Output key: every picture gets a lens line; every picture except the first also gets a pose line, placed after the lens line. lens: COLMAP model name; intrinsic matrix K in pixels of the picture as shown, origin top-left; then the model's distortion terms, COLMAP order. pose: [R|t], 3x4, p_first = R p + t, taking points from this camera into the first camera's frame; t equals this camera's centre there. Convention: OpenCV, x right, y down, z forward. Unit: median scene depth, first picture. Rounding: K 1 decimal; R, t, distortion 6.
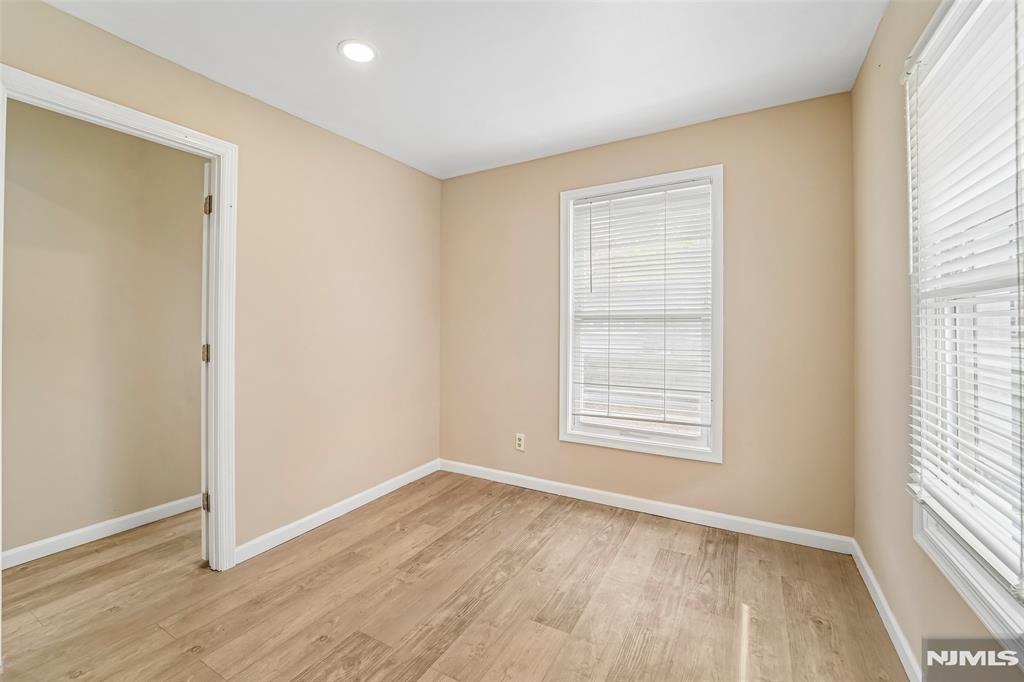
lens RADIAL K [[424.7, 0, 502.1], [0, 424.7, 324.8], [0, 0, 1]] dist [-0.001215, -0.001451]
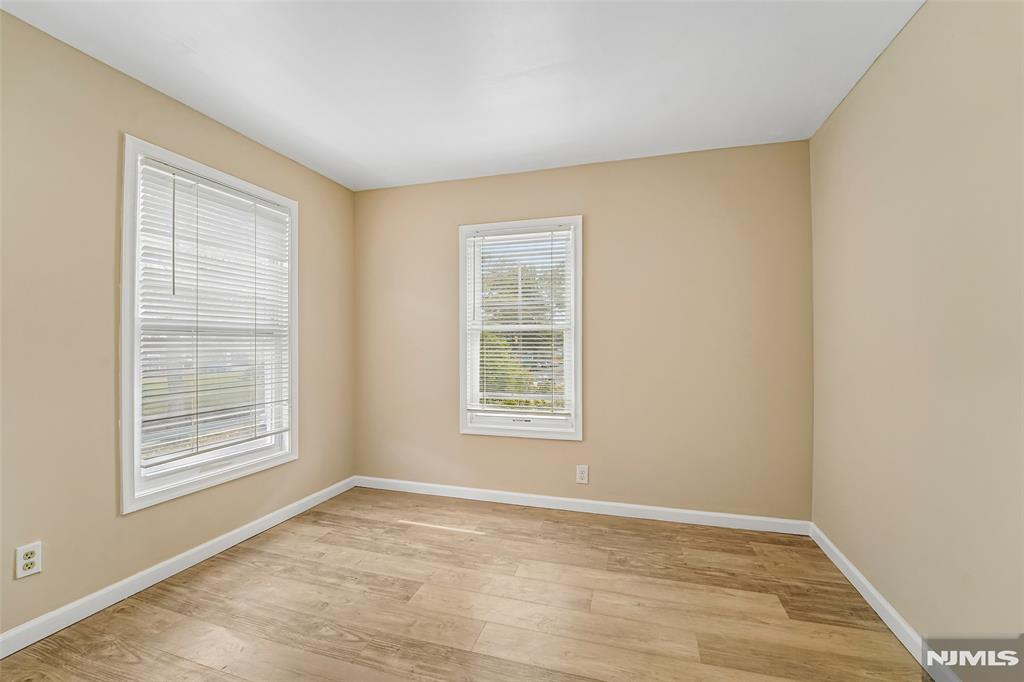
lens RADIAL K [[424.7, 0, 513.2], [0, 424.7, 343.2], [0, 0, 1]] dist [-0.001215, -0.001451]
pose [[-0.210169, -0.000063, 0.977665, -0.719182], [-0.008721, 0.999960, -0.001810, 0.005711], [-0.977626, -0.008907, -0.210161, 0.640513]]
